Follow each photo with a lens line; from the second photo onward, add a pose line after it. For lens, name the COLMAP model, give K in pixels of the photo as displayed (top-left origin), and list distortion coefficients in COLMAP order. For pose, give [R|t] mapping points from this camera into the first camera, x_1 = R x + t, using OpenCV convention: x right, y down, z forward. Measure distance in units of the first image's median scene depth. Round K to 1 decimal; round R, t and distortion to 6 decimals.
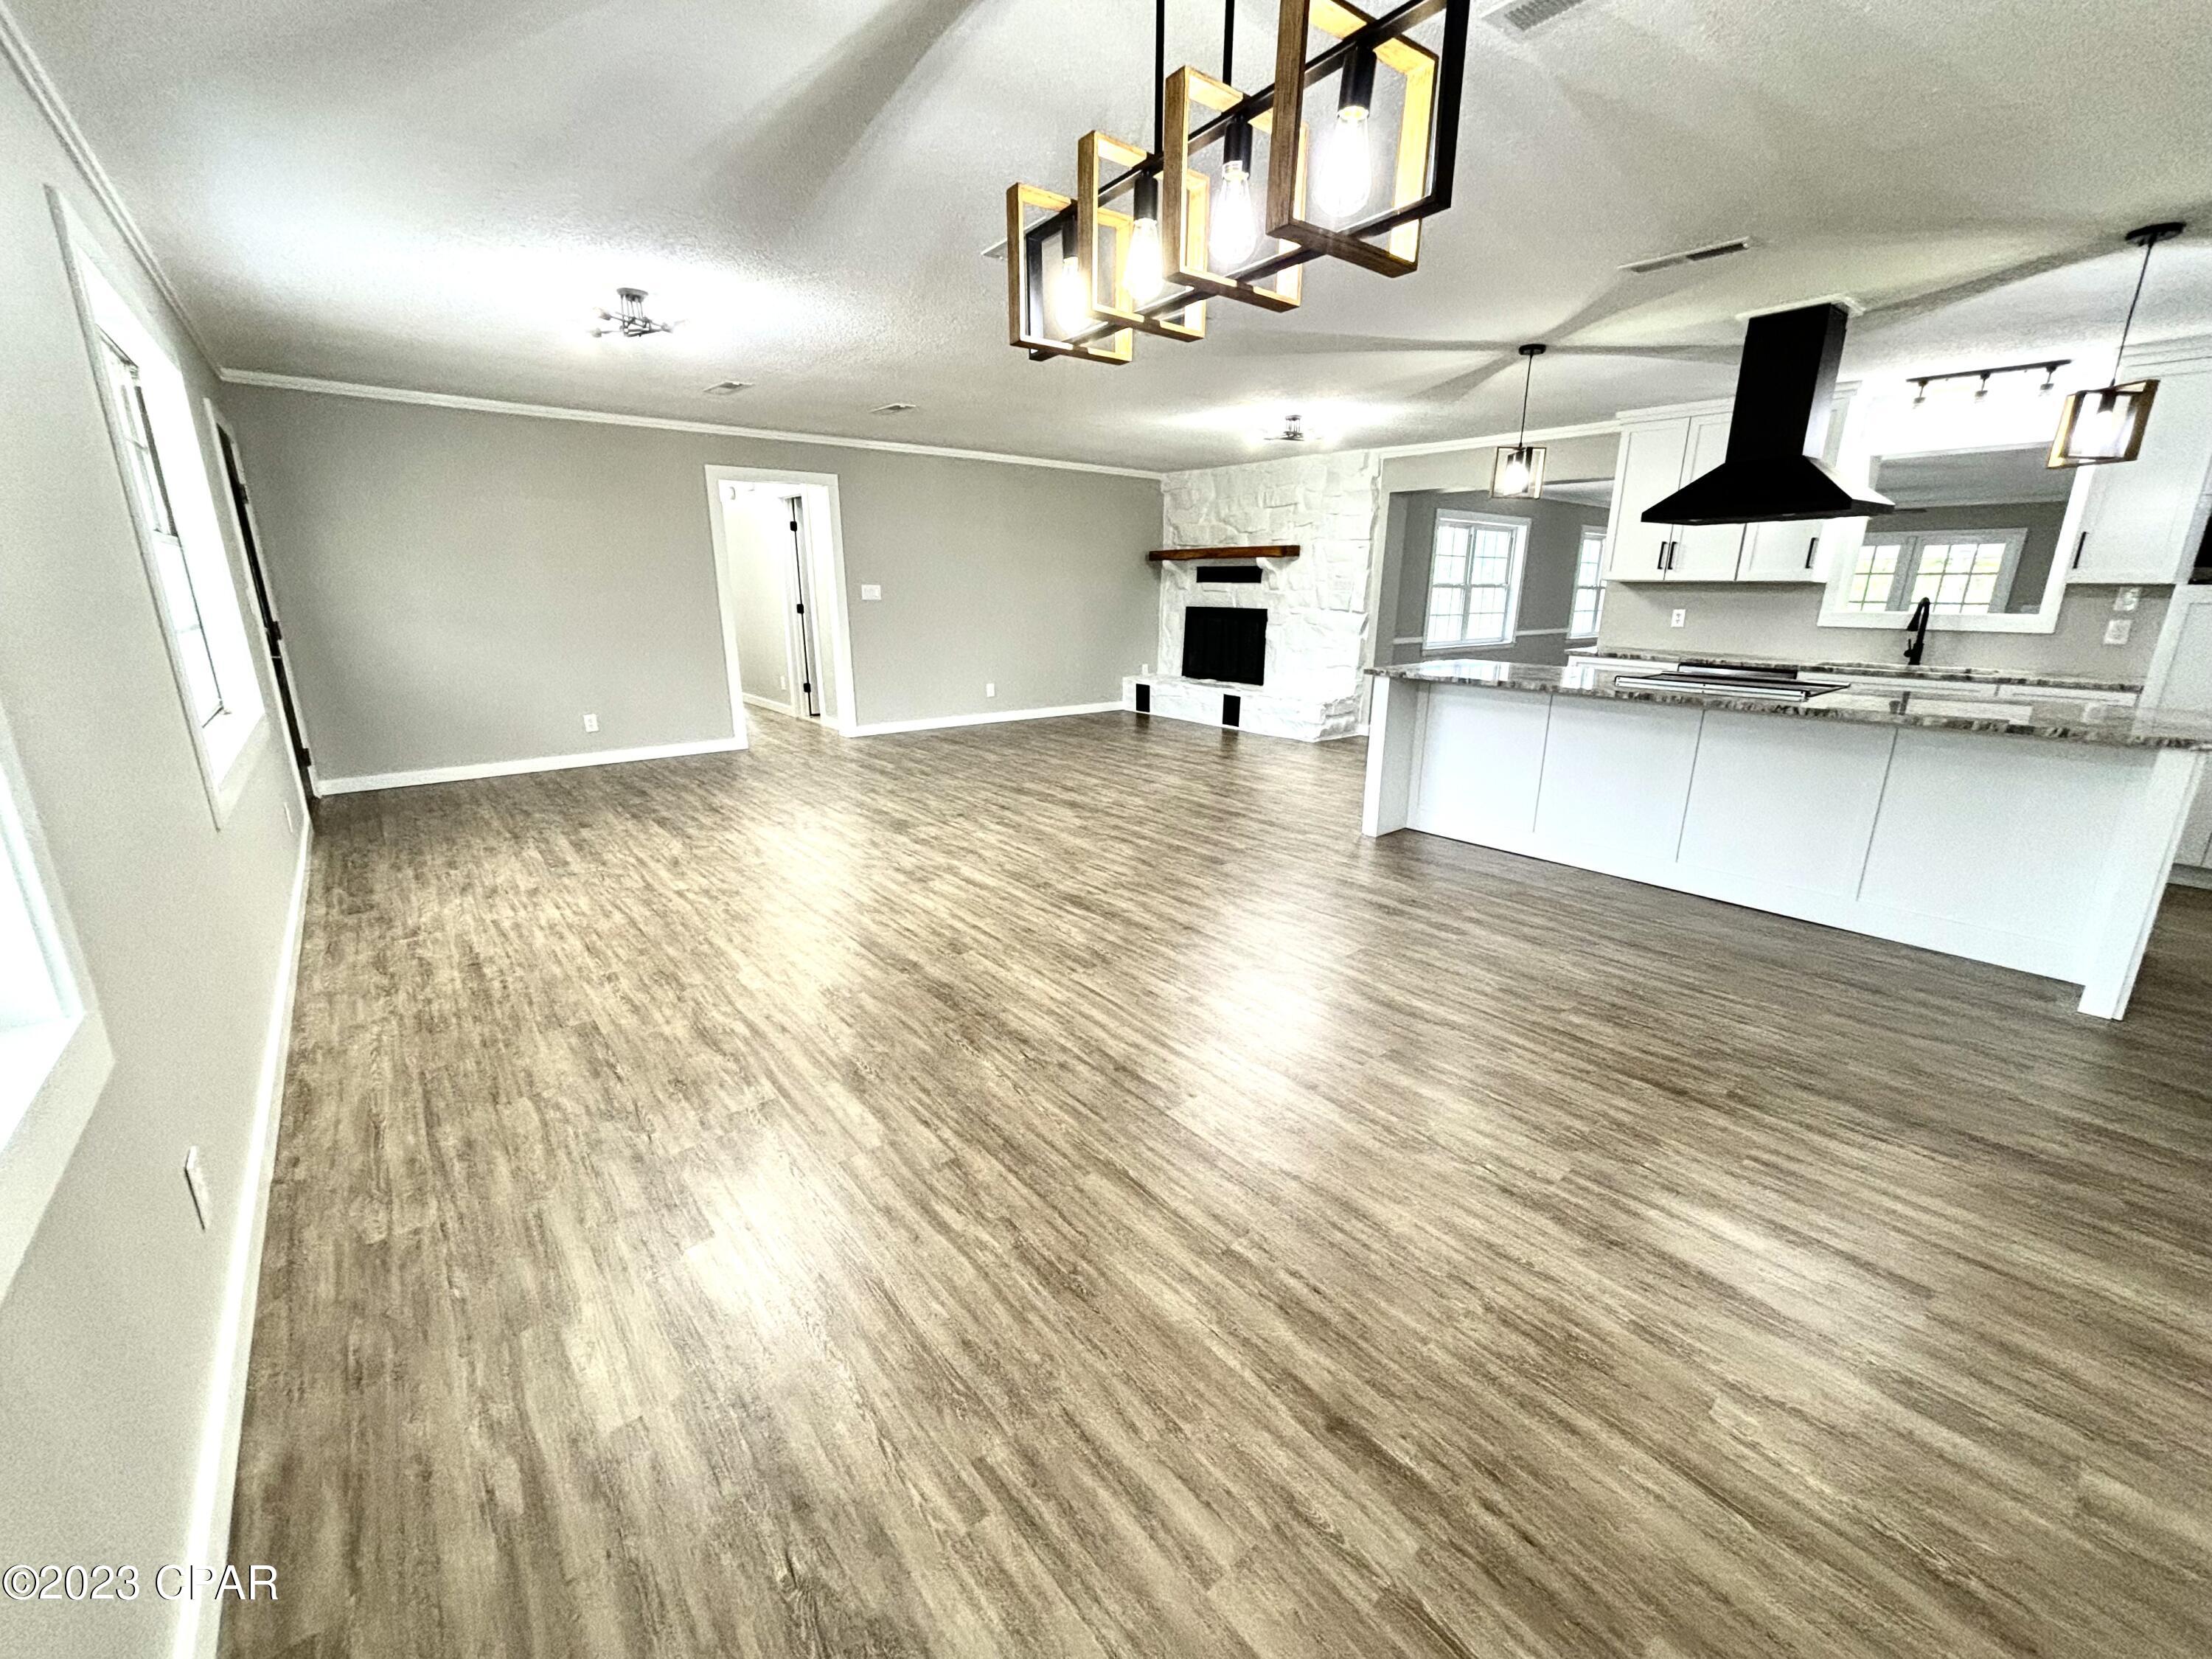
lens RADIAL K [[880.6, 0, 1099.3], [0, 880.6, 836.1], [0, 0, 1]] dist [-0.002711, 0.000085]
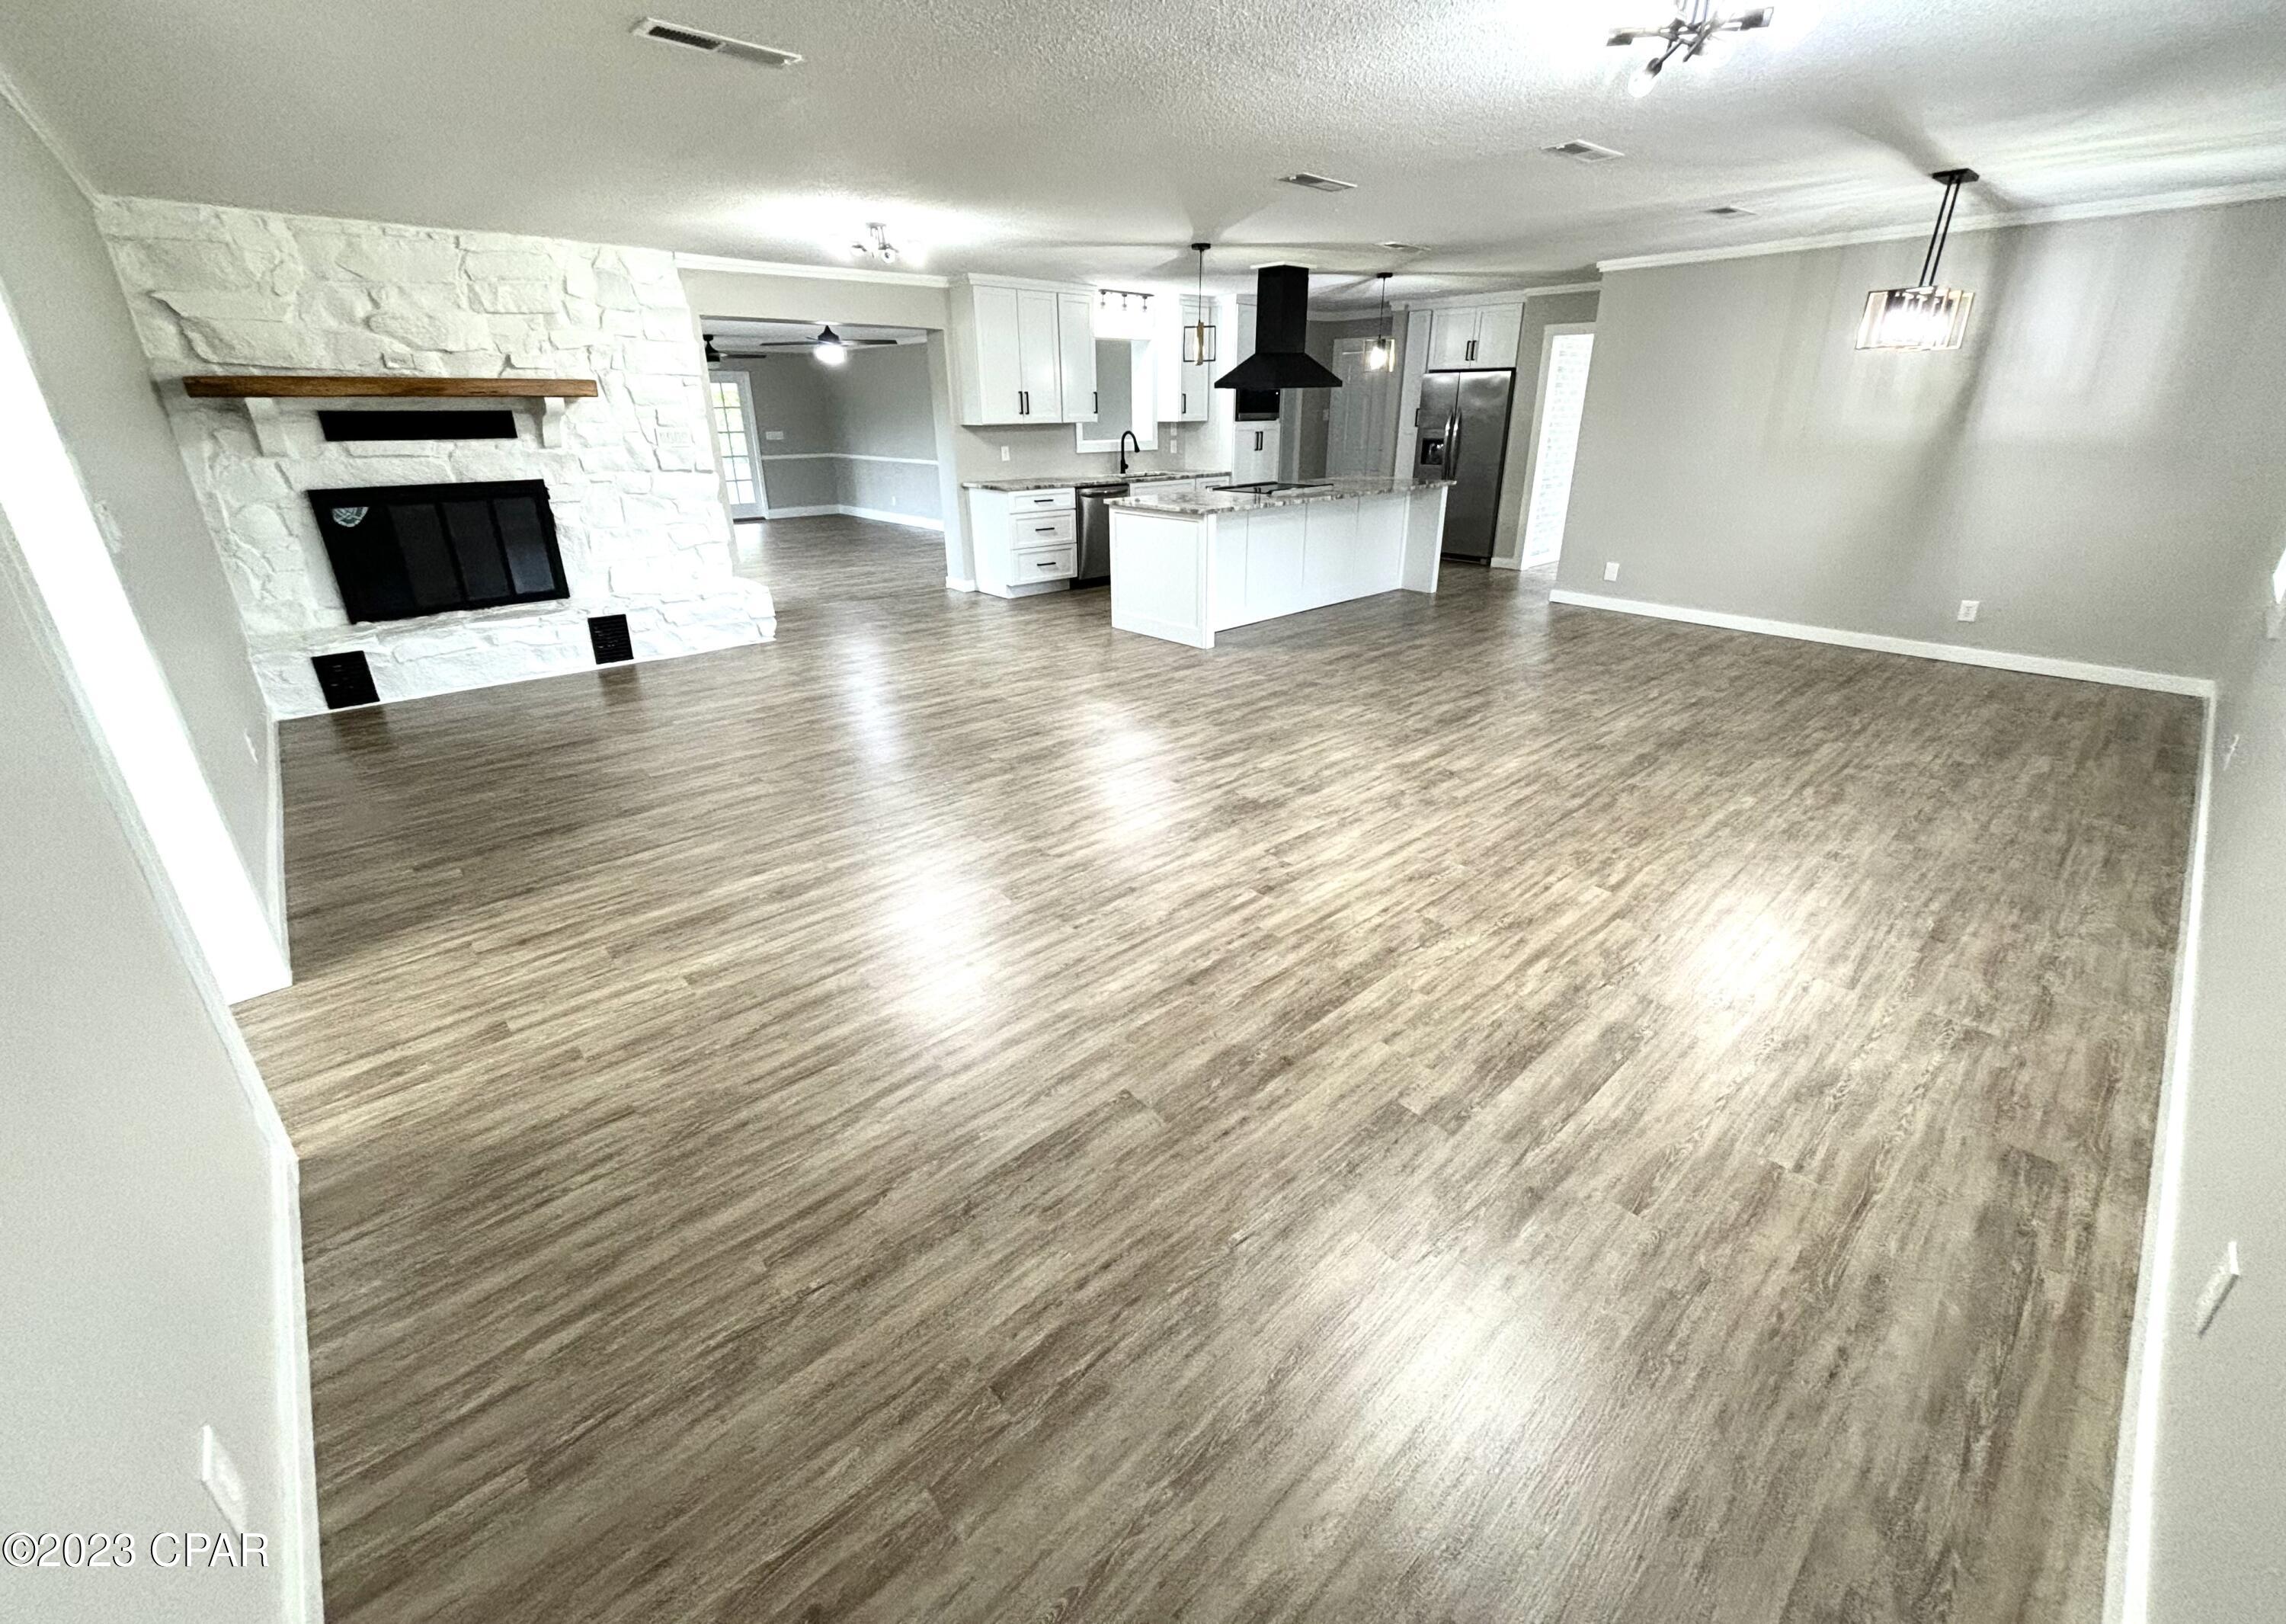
lens RADIAL K [[943.3, 0, 1166.0], [0, 943.3, 733.5], [0, 0, 1]] dist [-0.000725, -0.000095]
pose [[-0.061255, -0.331514, 0.941459, -1.006844], [0.278525, 0.900085, 0.335067, -0.368969], [-0.958473, 0.282745, 0.037200, 1.126462]]
